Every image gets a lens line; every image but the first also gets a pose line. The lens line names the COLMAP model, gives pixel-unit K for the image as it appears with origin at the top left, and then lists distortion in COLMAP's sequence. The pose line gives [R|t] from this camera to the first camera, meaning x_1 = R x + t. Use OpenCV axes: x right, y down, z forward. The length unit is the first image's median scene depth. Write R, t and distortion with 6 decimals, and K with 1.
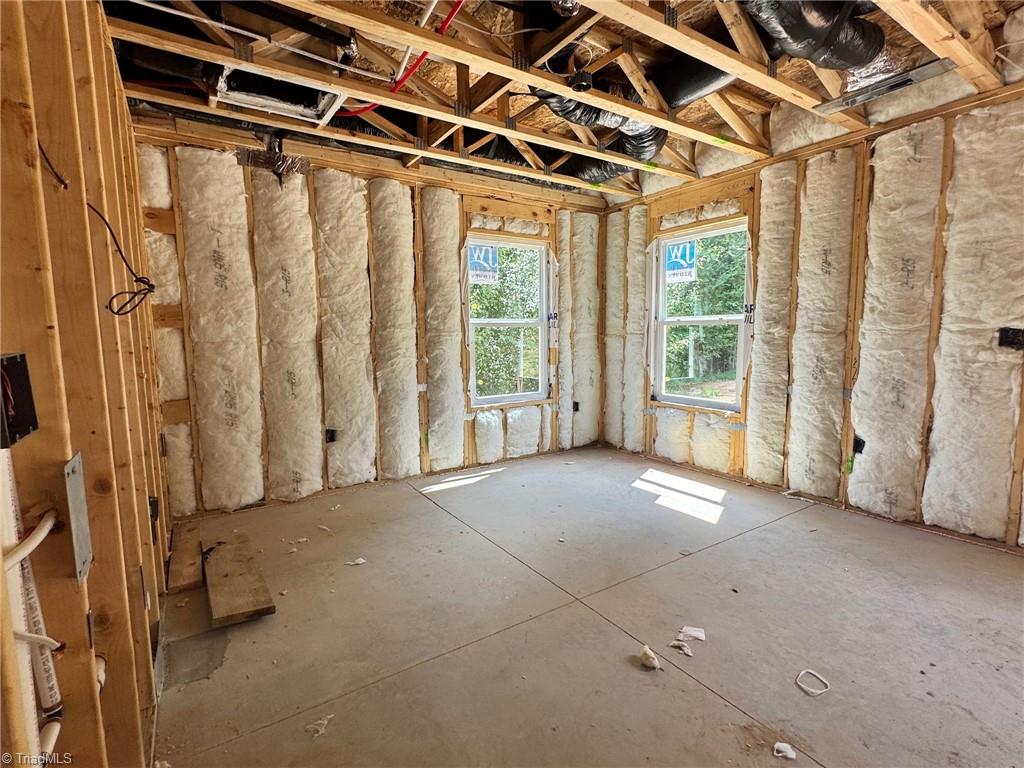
lens RADIAL K [[484.3, 0, 511.9], [0, 484.3, 383.6], [0, 0, 1]] dist [0.001633, -0.000846]
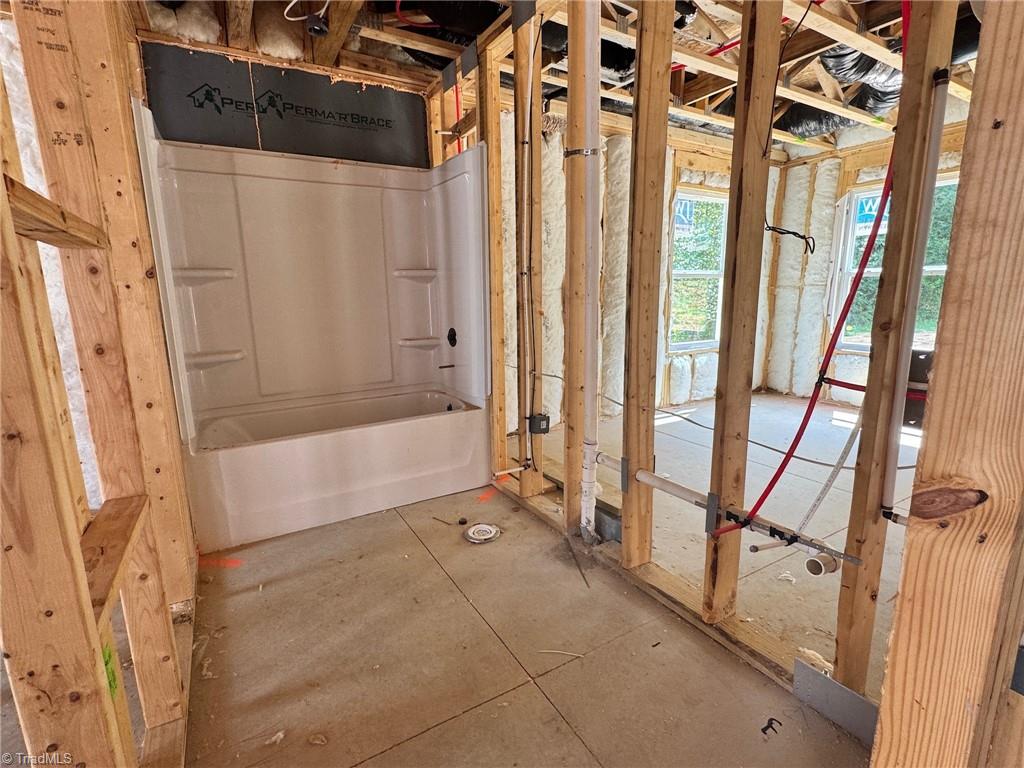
lens RADIAL K [[484.3, 0, 512.2], [0, 484.3, 384.3], [0, 0, 1]] dist [0.001633, -0.000846]
pose [[0.998817, 0.012853, -0.046902, -0.375264], [-0.008736, 0.996174, 0.086954, 0.027908], [0.047840, -0.086442, 0.995108, -0.103934]]
